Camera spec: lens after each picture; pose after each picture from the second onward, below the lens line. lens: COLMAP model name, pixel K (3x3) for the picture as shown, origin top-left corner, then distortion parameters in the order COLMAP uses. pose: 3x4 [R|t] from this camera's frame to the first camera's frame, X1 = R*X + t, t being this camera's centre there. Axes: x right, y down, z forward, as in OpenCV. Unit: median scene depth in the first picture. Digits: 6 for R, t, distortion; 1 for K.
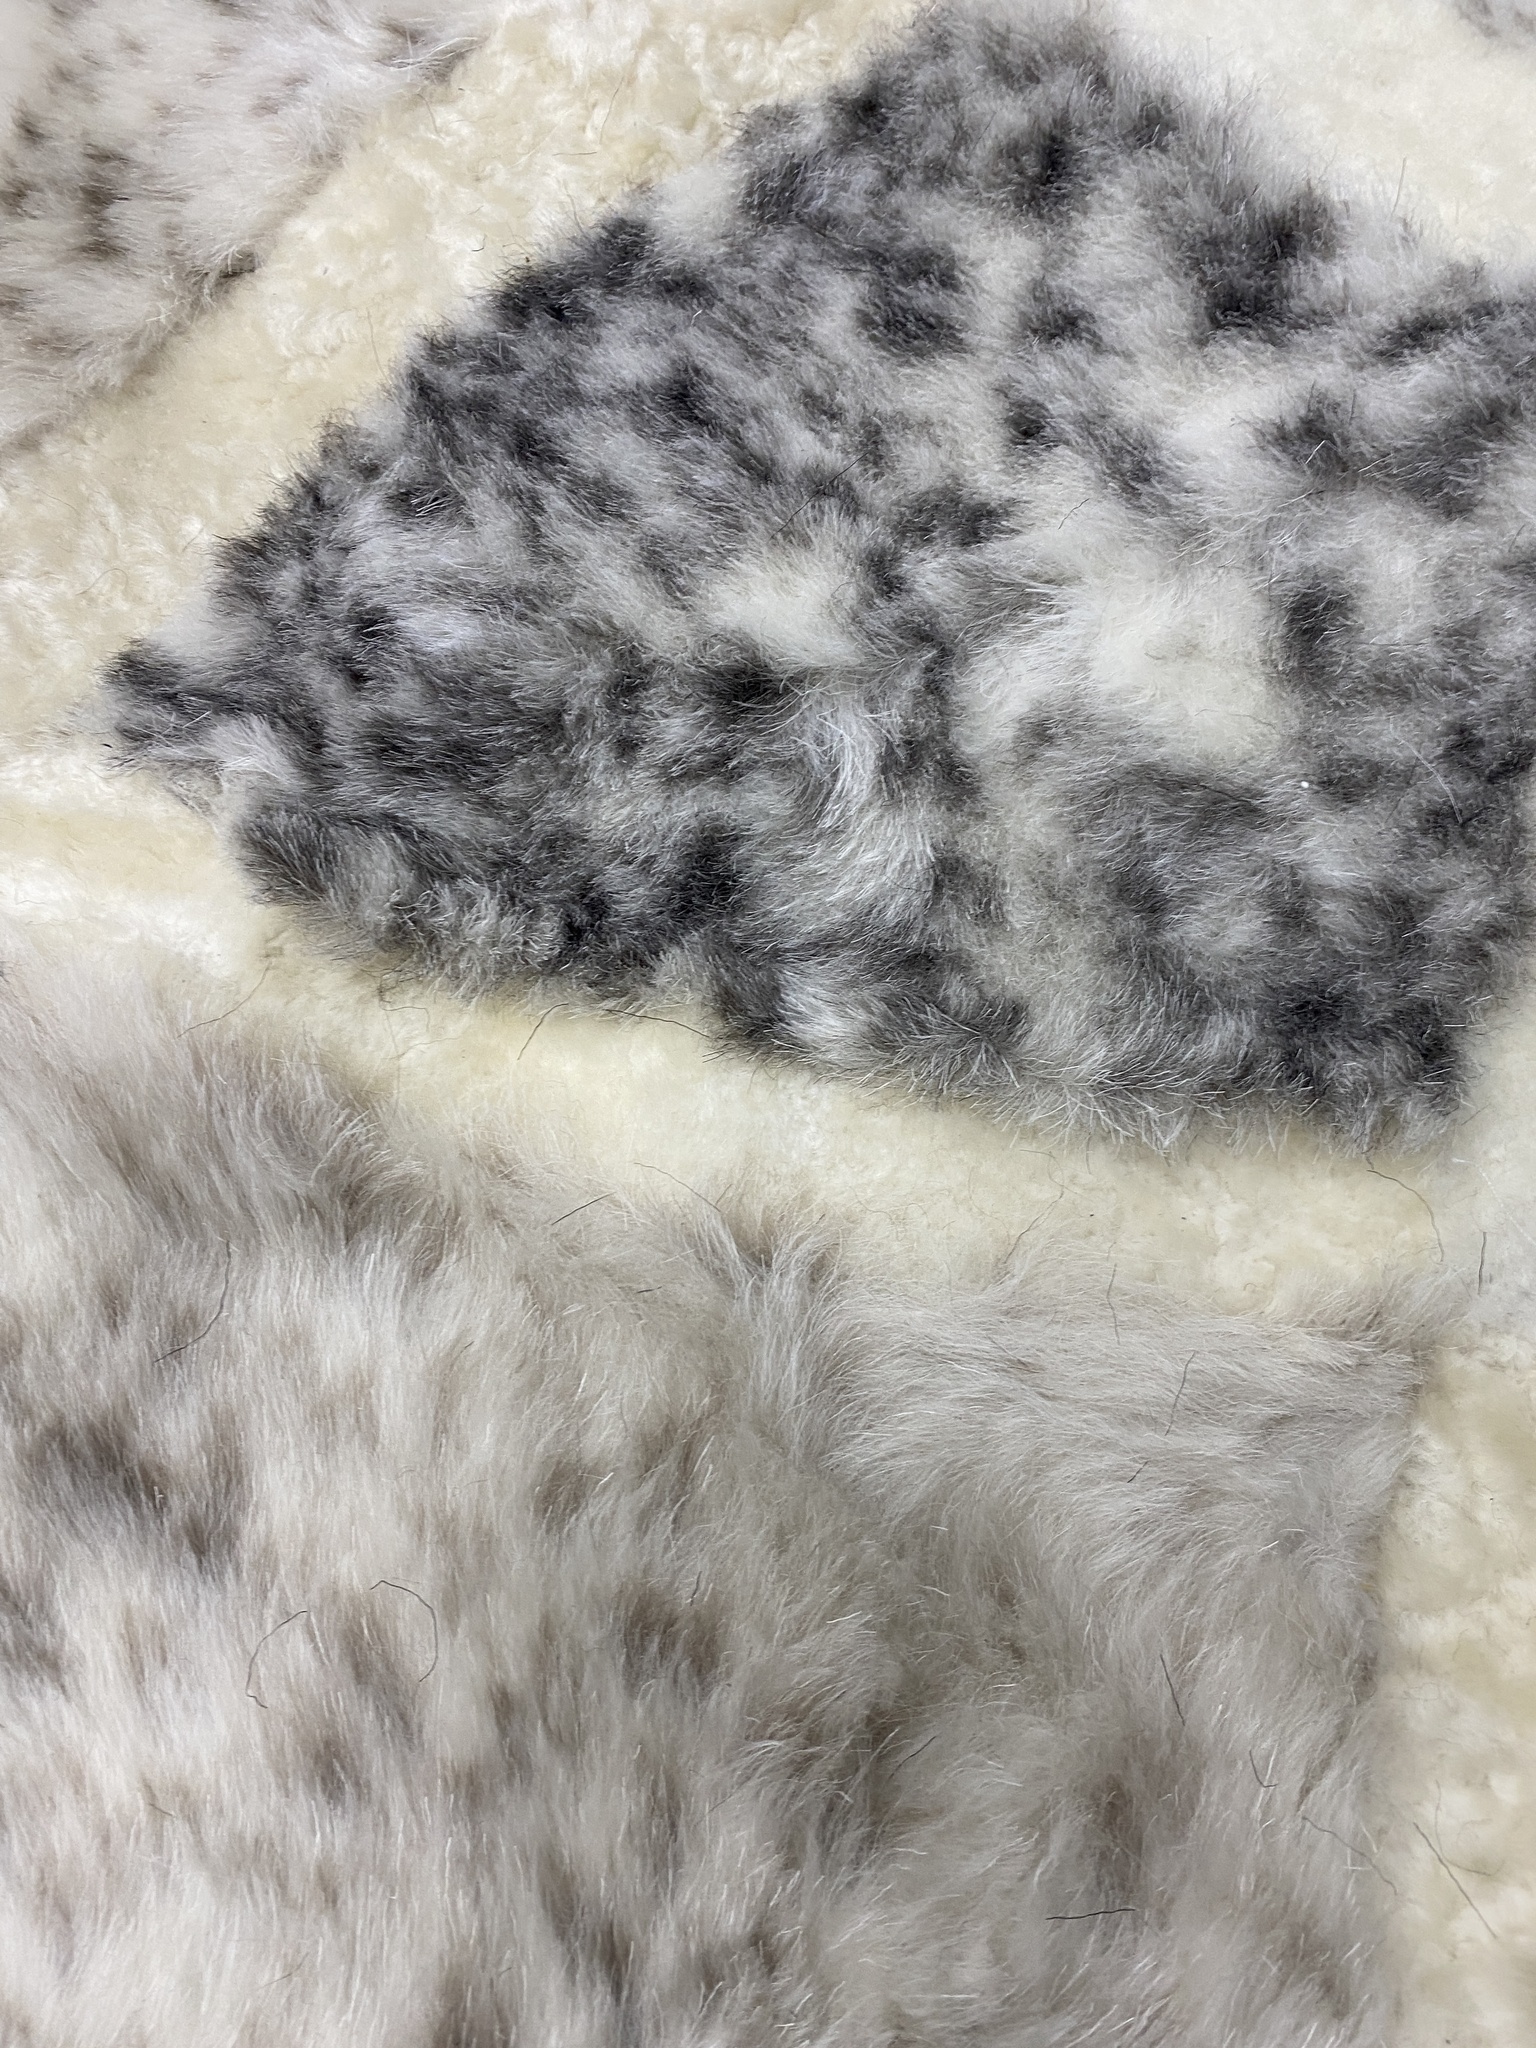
lens RADIAL K [[1556.1, 0, 768.0], [0, 1556.1, 1024.0], [0, 0, 1]] dist [0.027632, -0.036055]
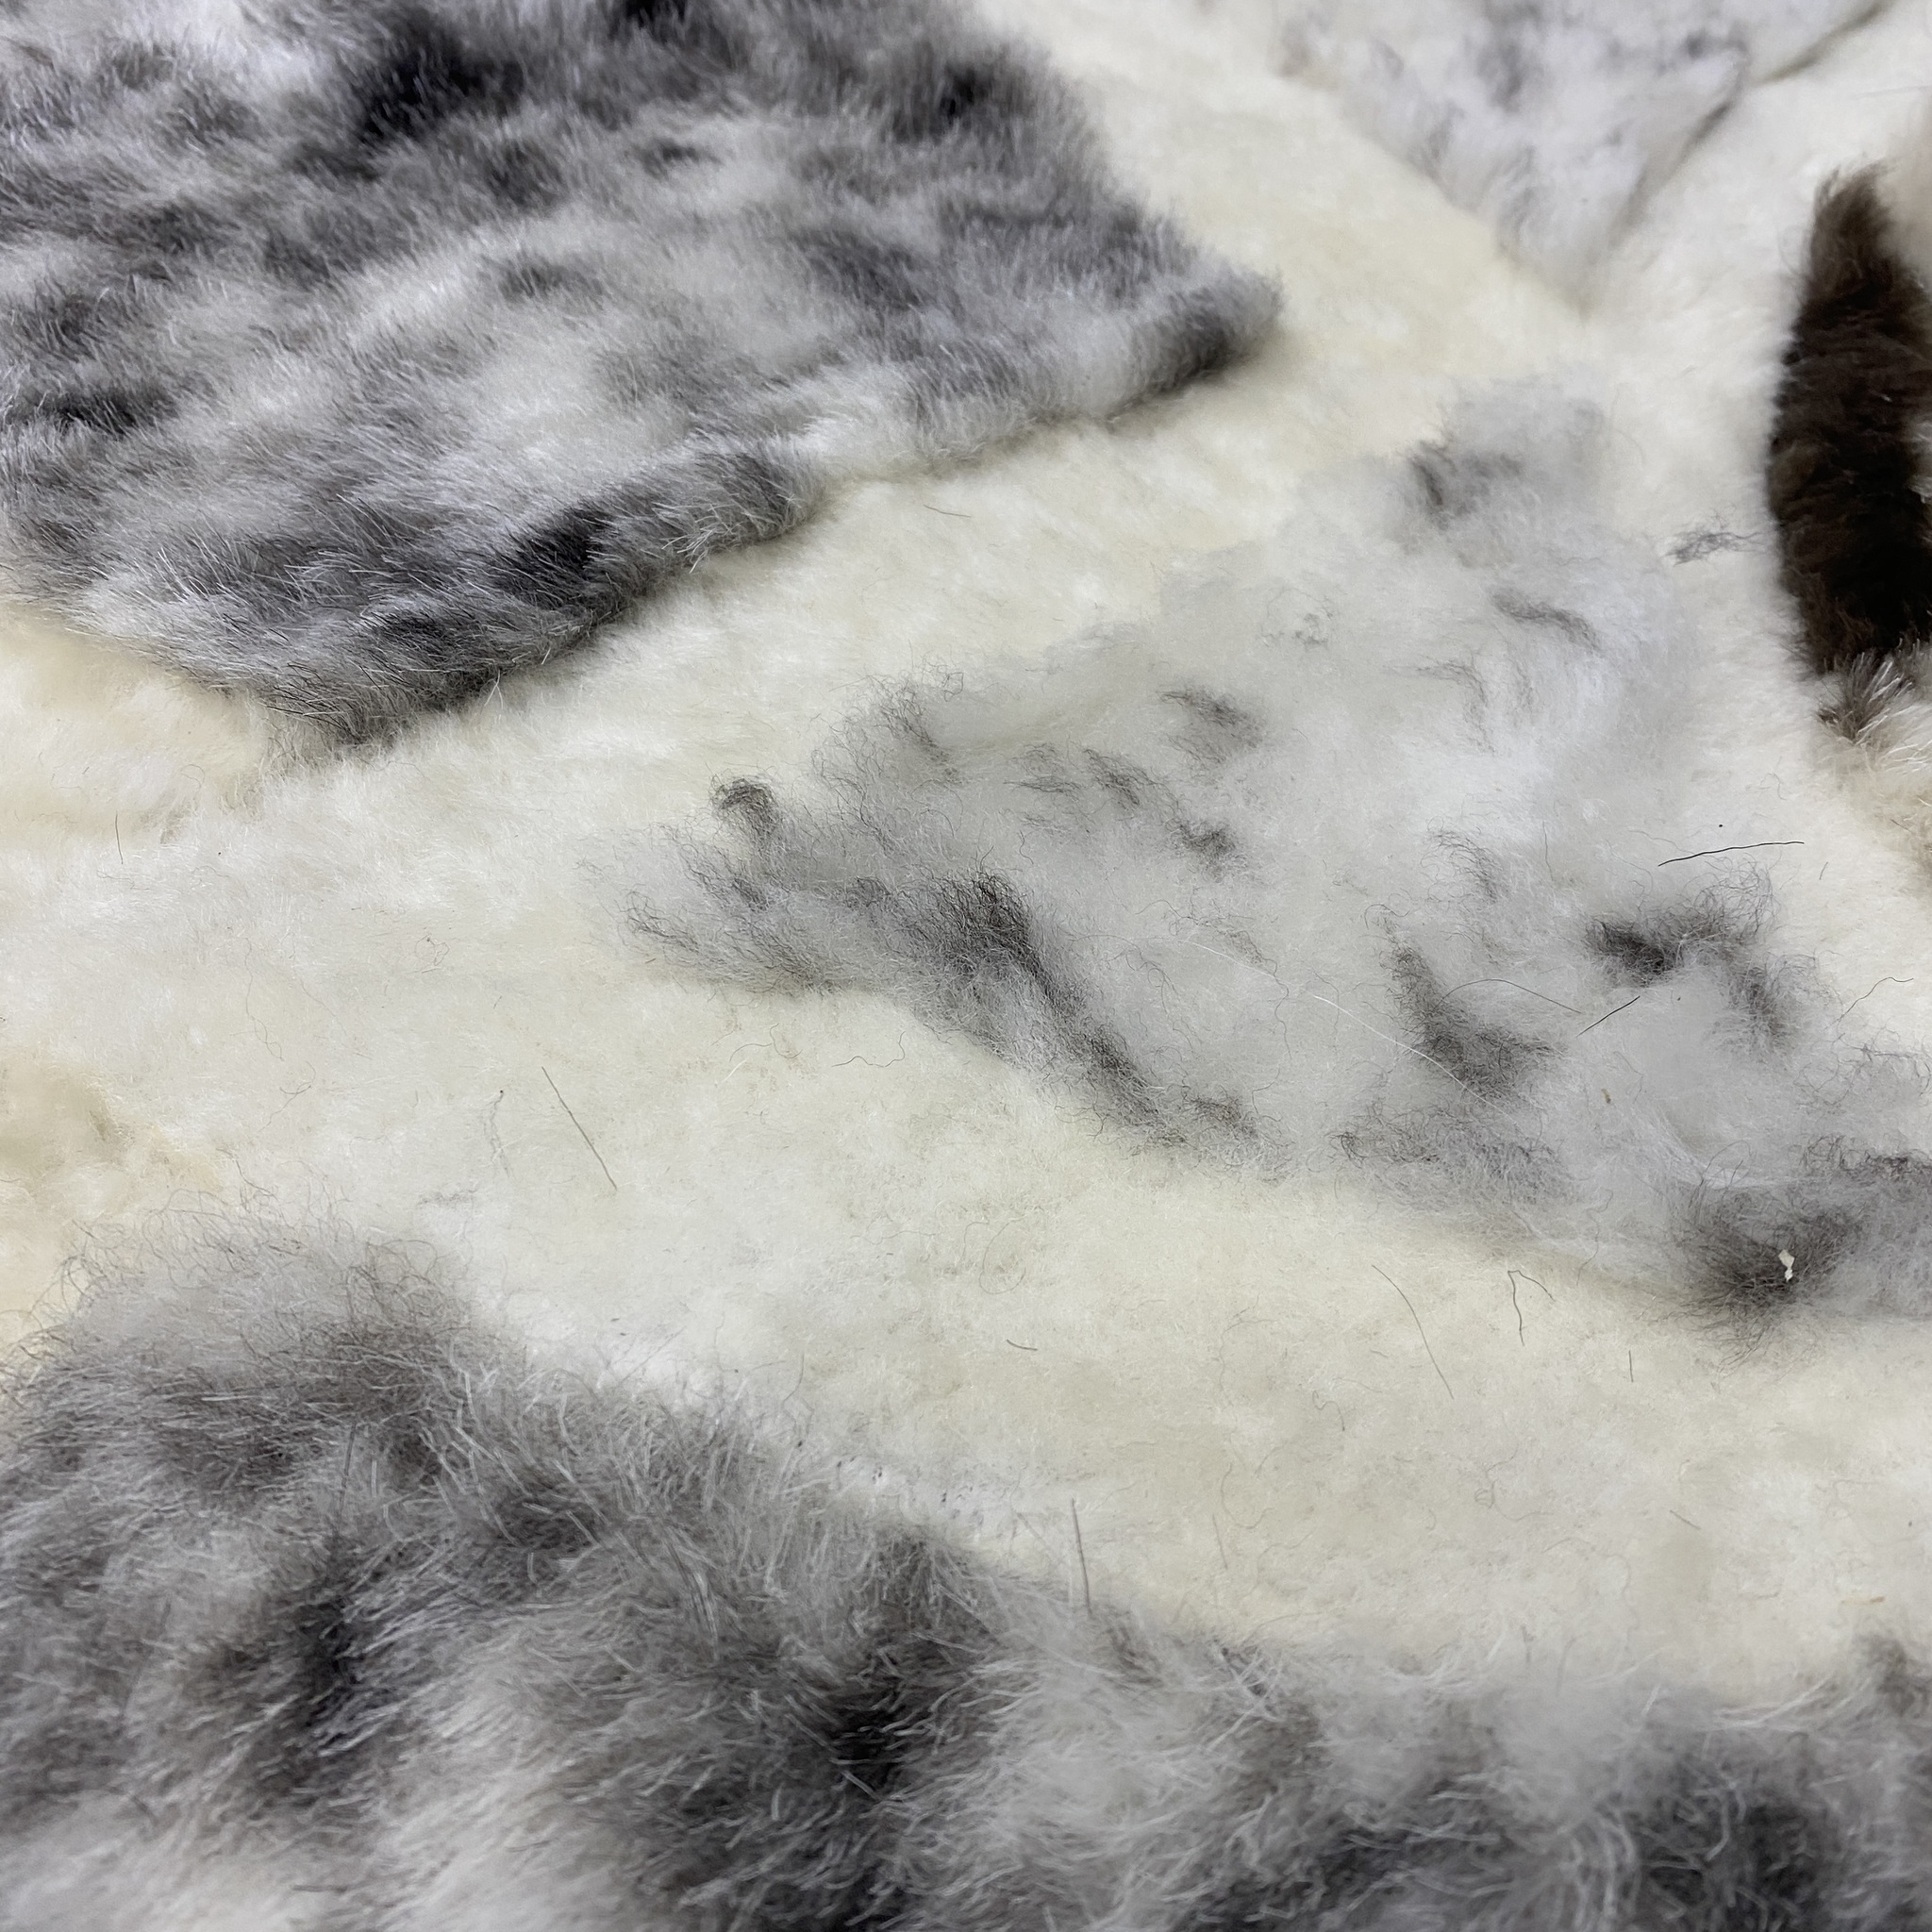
lens RADIAL K [[2064.1, 0, 963.7], [0, 2064.1, 893.6], [0, 0, 1]] dist [0.015823, -0.045132]
pose [[0.953310, -0.196853, 0.229015, 0.286643], [0.281906, 0.852034, -0.441098, -0.469418], [-0.108297, 0.485064, 0.867747, 0.406756]]
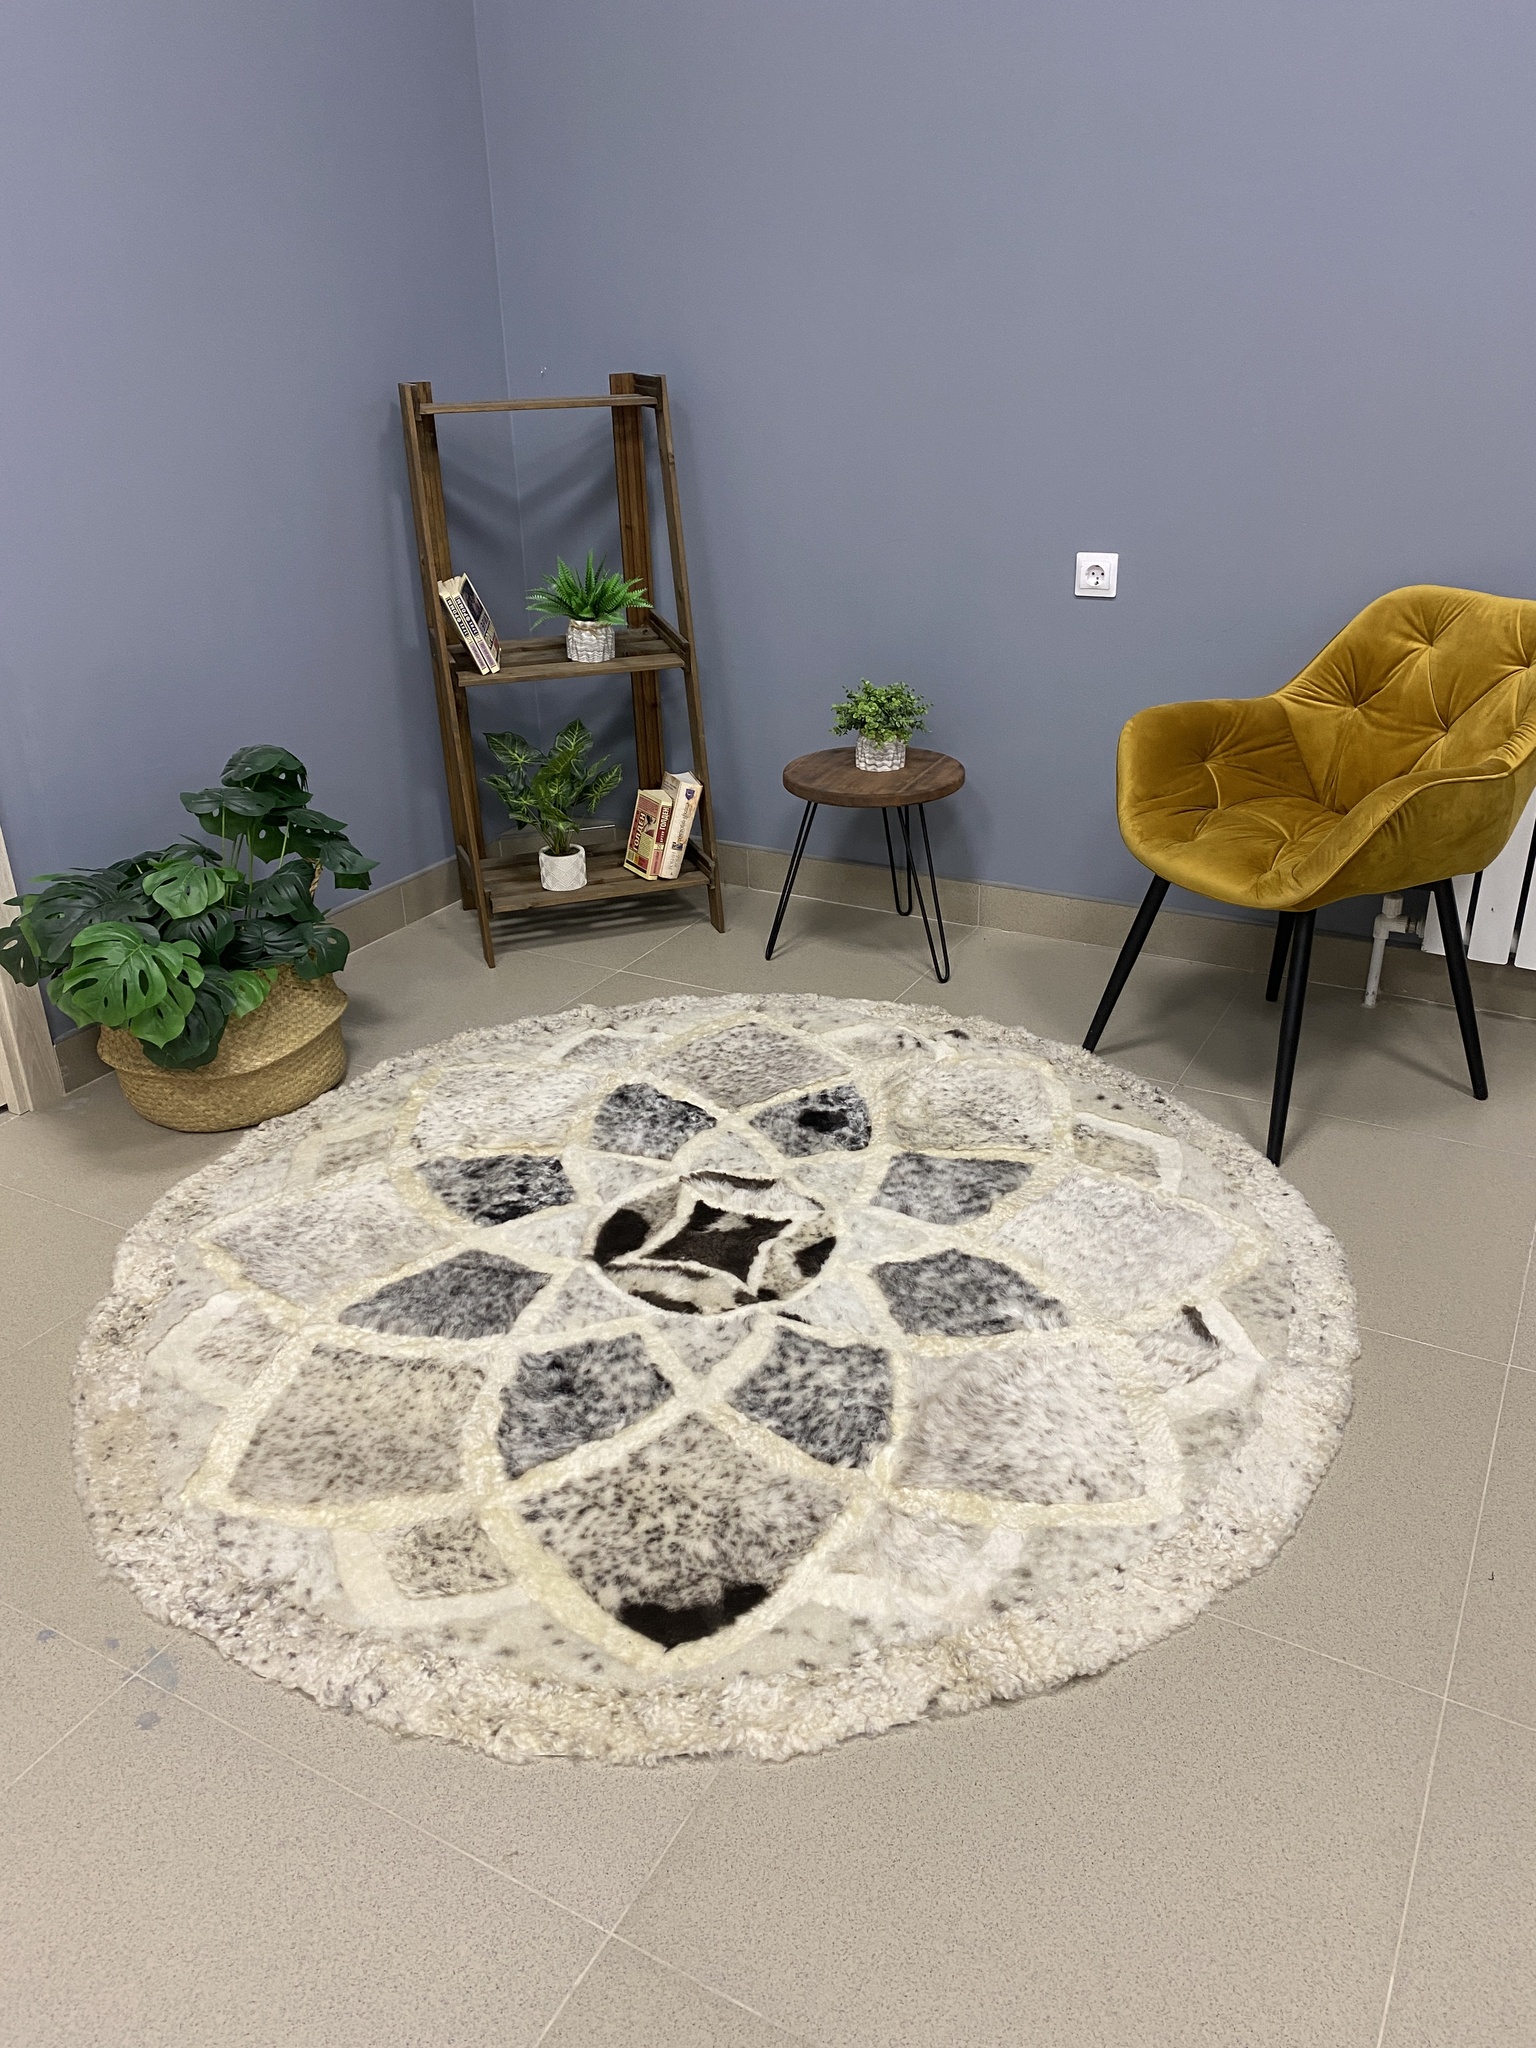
lens RADIAL K [[1519.2, 0, 744.5], [0, 1519.2, 1000.3], [0, 0, 1]] dist [0.134860, -0.330334]
pose [[-0.101384, -0.385336, 0.917190, -6.026124], [0.979541, 0.122435, 0.159715, -2.122481], [-0.173840, 0.914618, 0.365039, -3.449071]]
